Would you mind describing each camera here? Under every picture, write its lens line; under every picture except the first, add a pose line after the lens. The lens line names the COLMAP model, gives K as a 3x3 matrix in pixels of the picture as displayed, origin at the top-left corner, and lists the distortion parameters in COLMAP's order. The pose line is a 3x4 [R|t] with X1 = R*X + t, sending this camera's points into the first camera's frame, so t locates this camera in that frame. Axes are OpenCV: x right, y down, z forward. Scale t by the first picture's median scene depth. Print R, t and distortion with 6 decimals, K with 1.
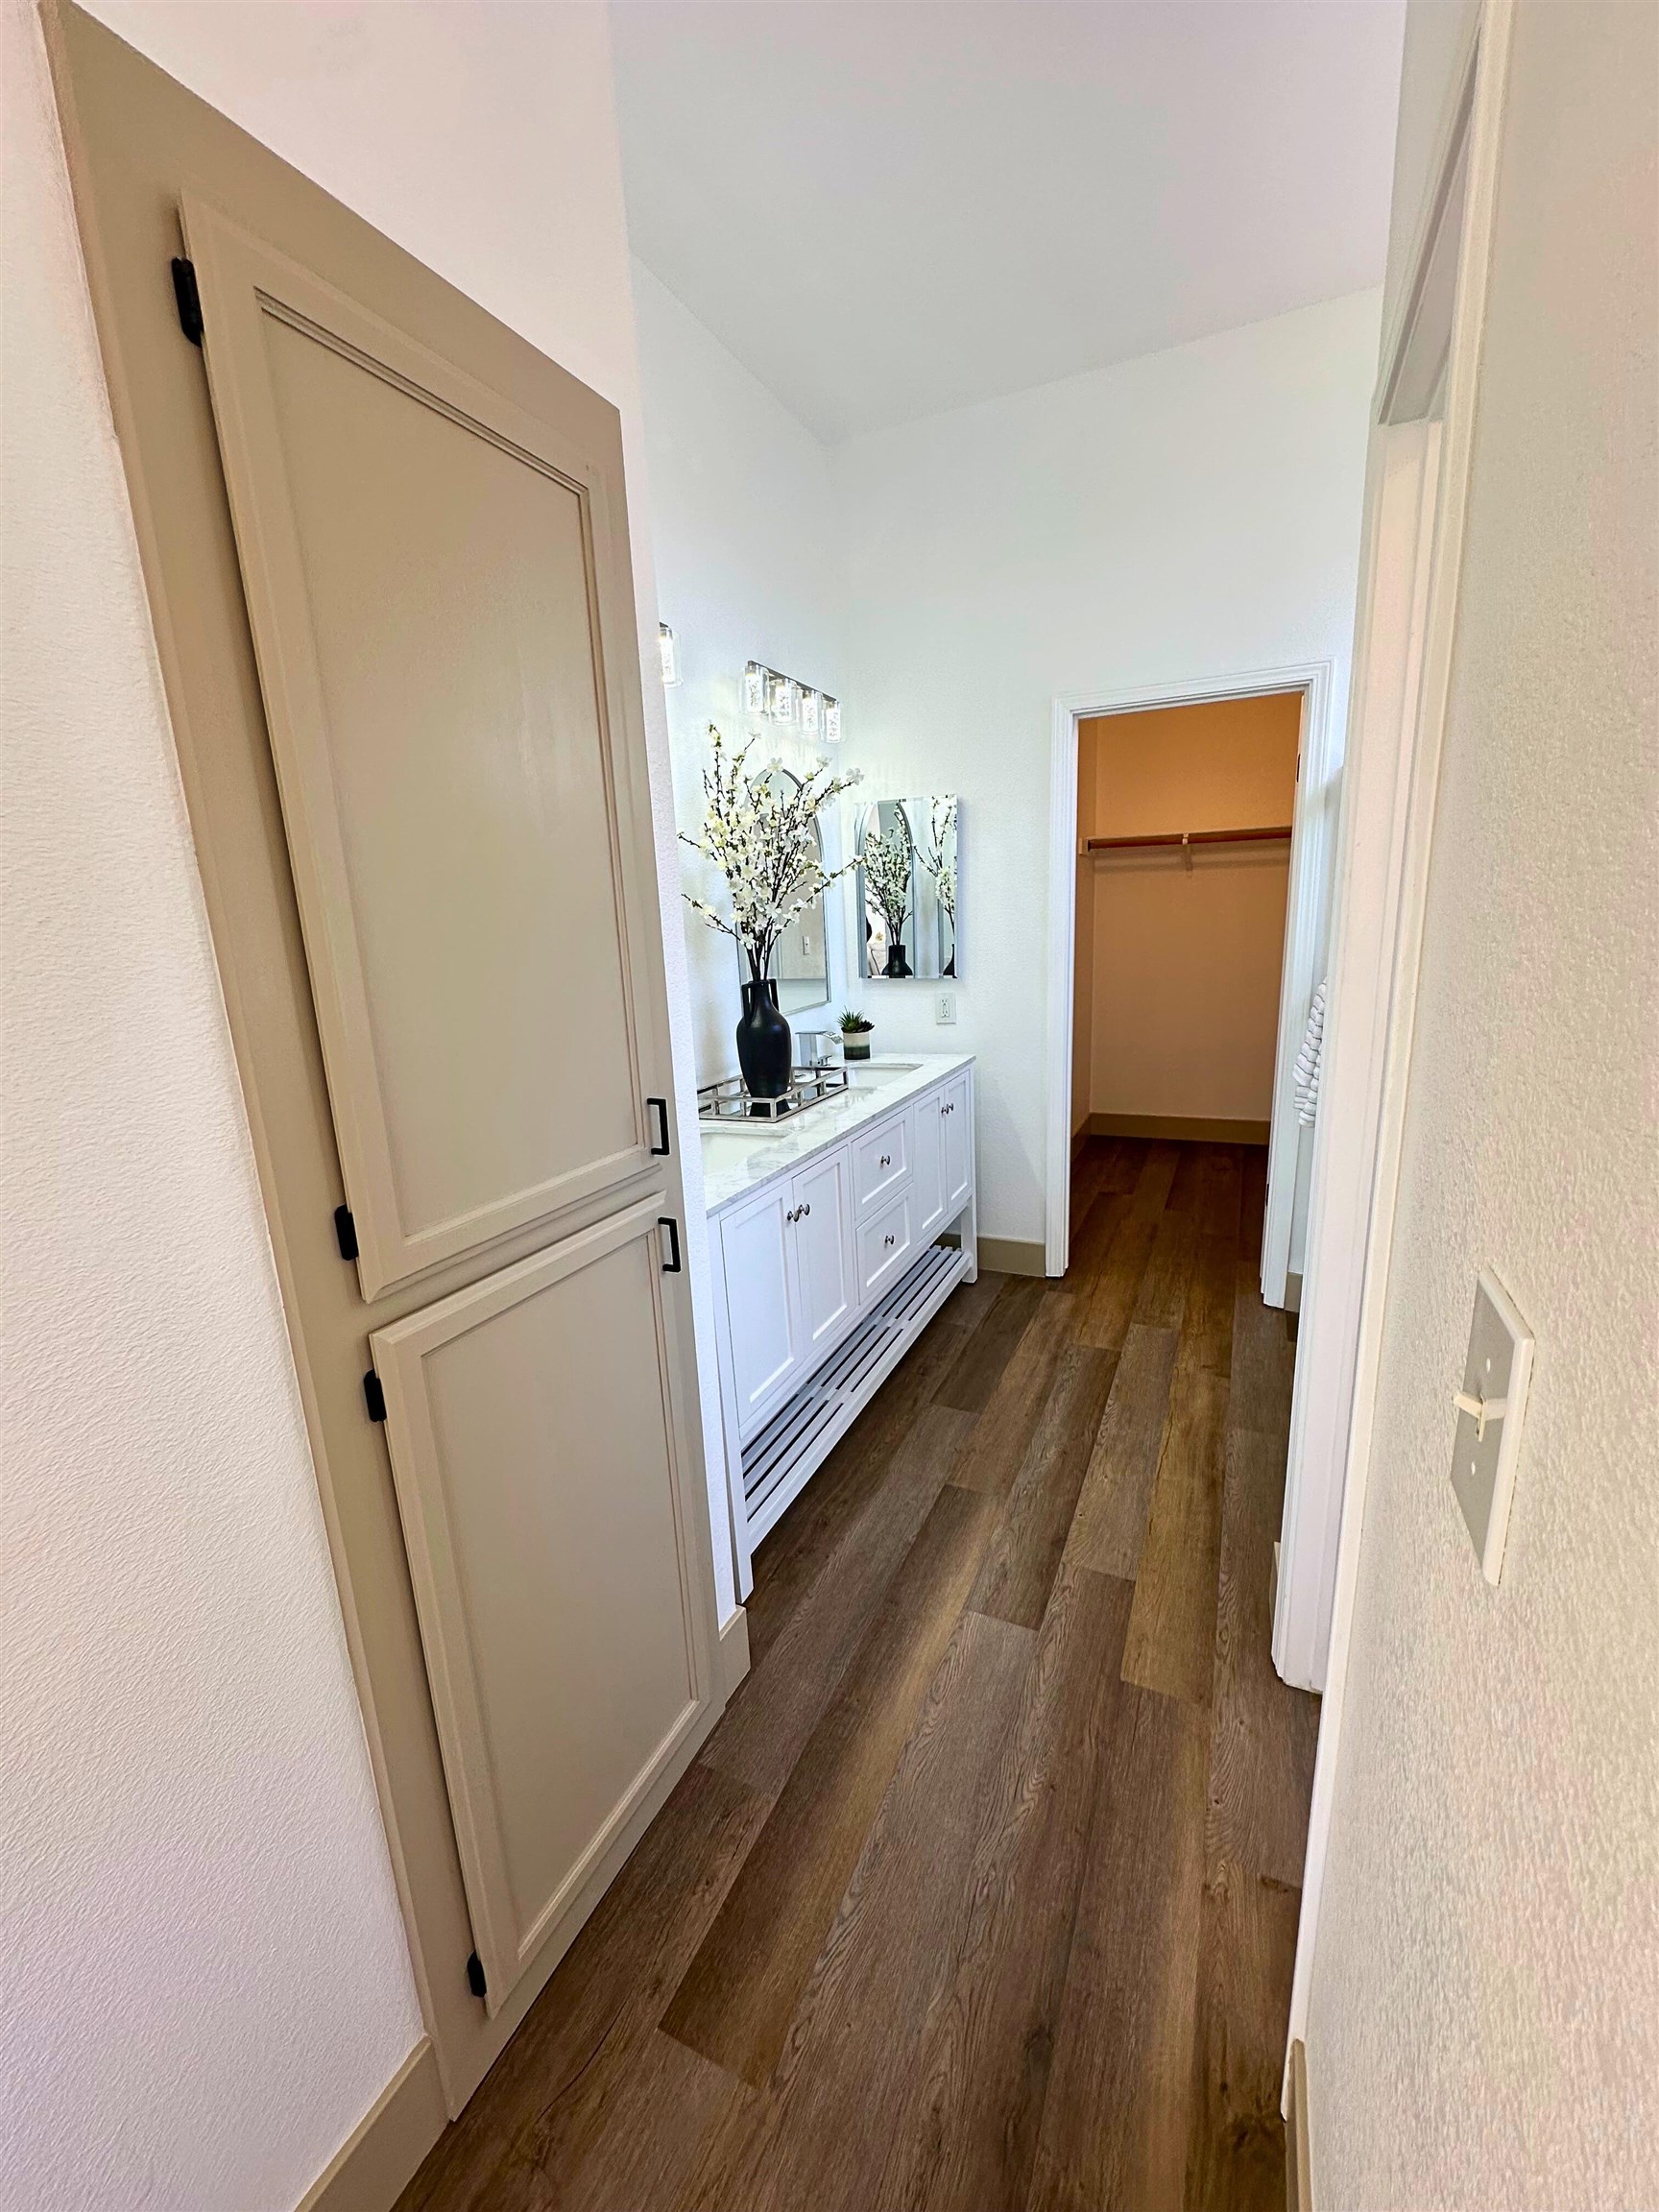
lens RADIAL K [[880.7, 0, 835.0], [0, 880.7, 1102.5], [0, 0, 1]] dist [-0.004474, 0.000887]
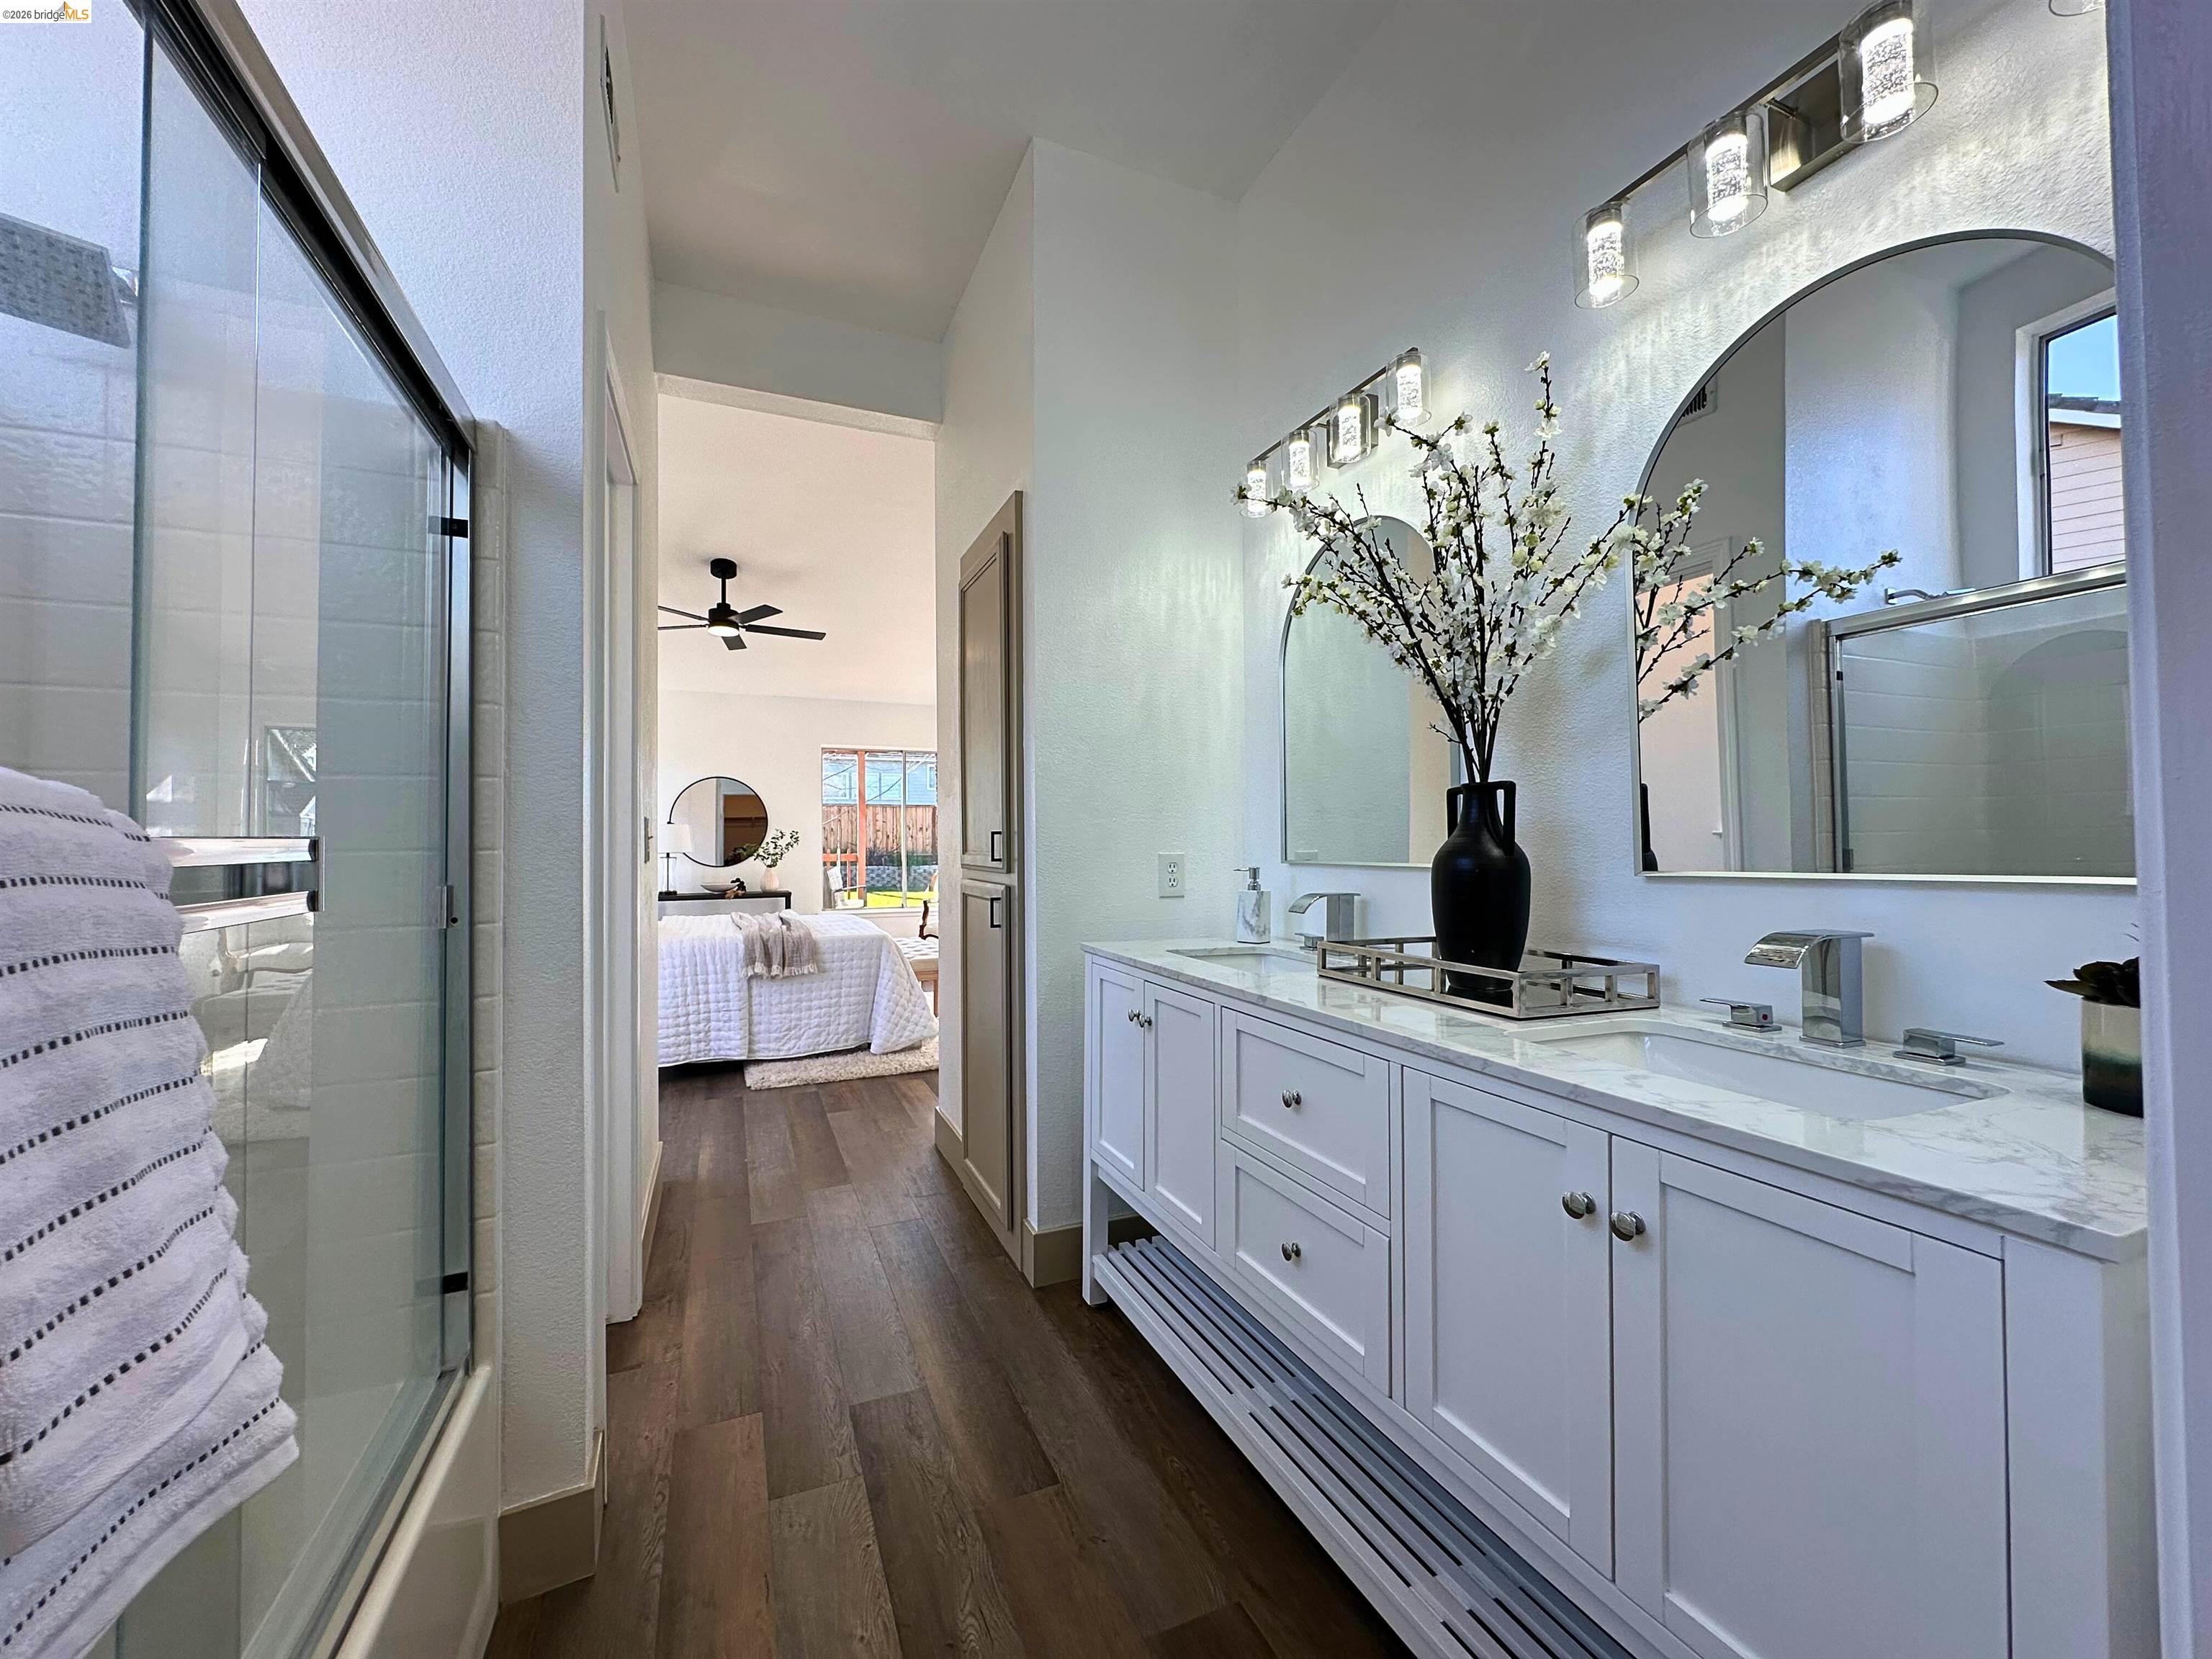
lens RADIAL K [[880.7, 0, 1105.1], [0, 880.7, 840.9], [0, 0, 1]] dist [-0.004474, 0.000887]
pose [[-0.663823, 0.042874, -0.746660, 0.434399], [-0.129018, 0.976823, 0.170795, -0.138582], [0.736677, 0.209710, -0.642906, 0.985217]]
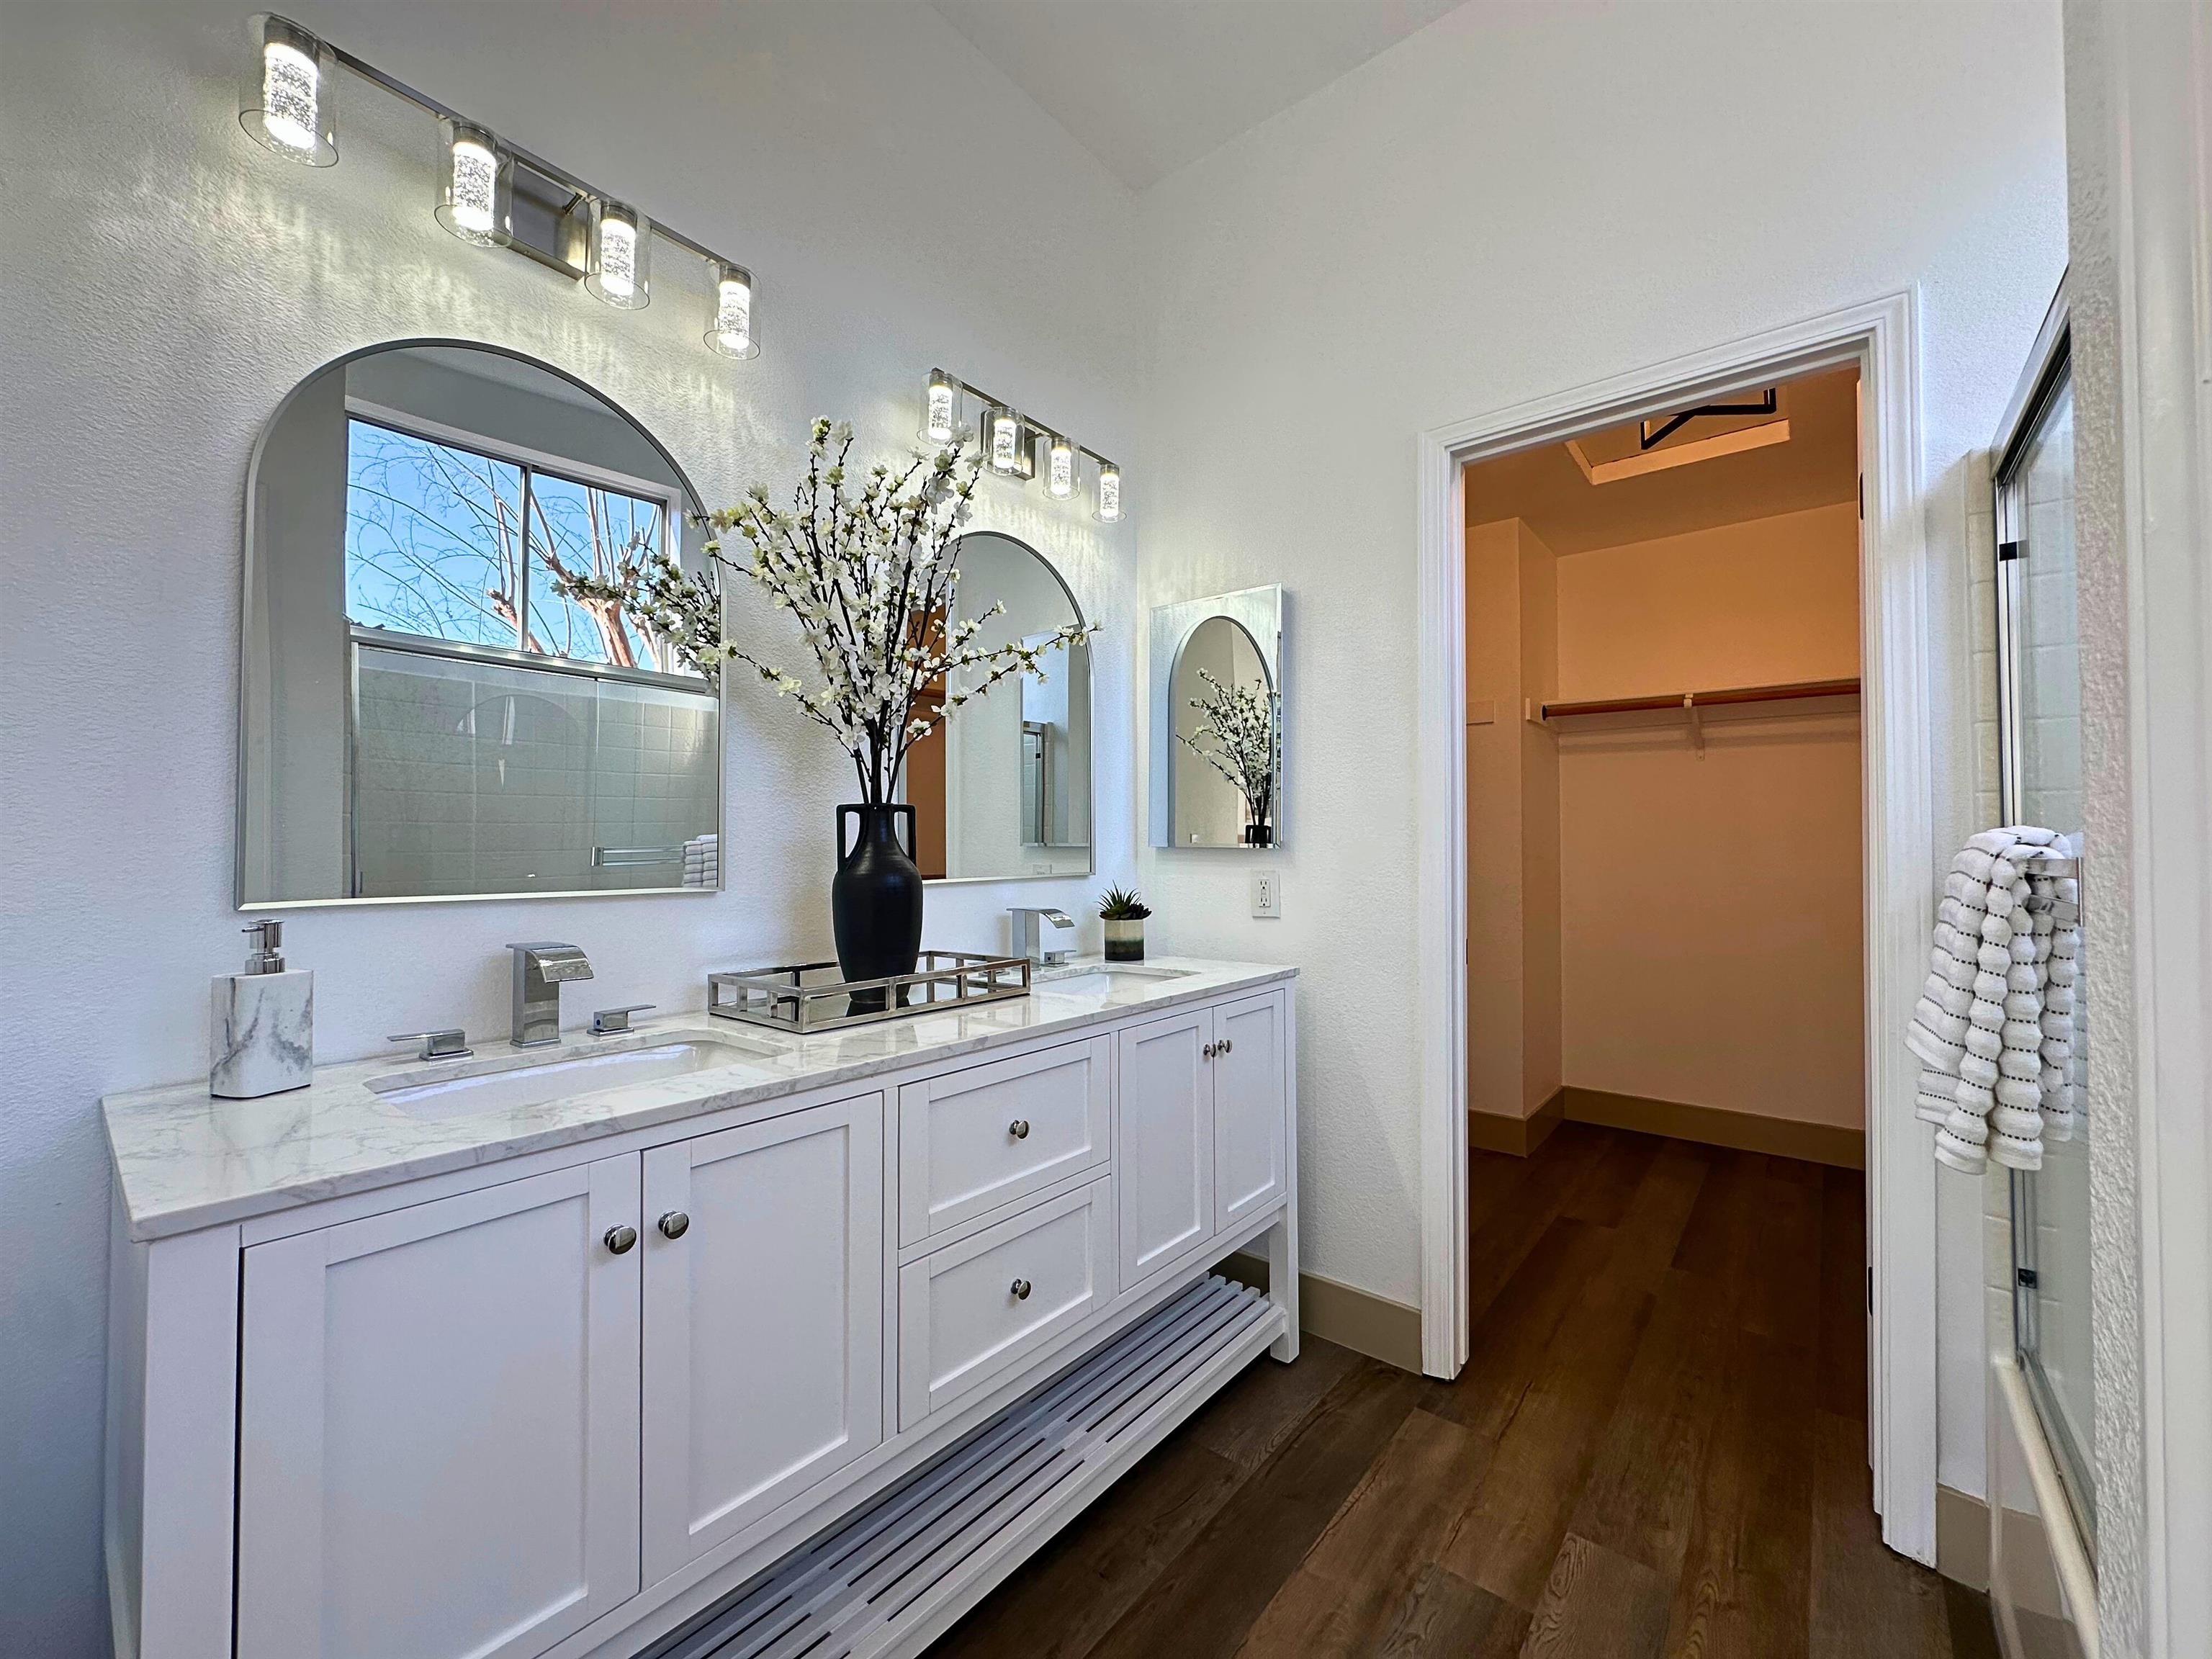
lens RADIAL K [[880.7, 0, 1105.1], [0, 880.7, 820.8], [0, 0, 1]] dist [-0.004474, 0.000887]
pose [[0.967316, 0.038957, -0.250562, 0.186976], [-0.097003, 0.969818, -0.223705, -0.001271], [0.234284, 0.240699, 0.941899, 0.367531]]
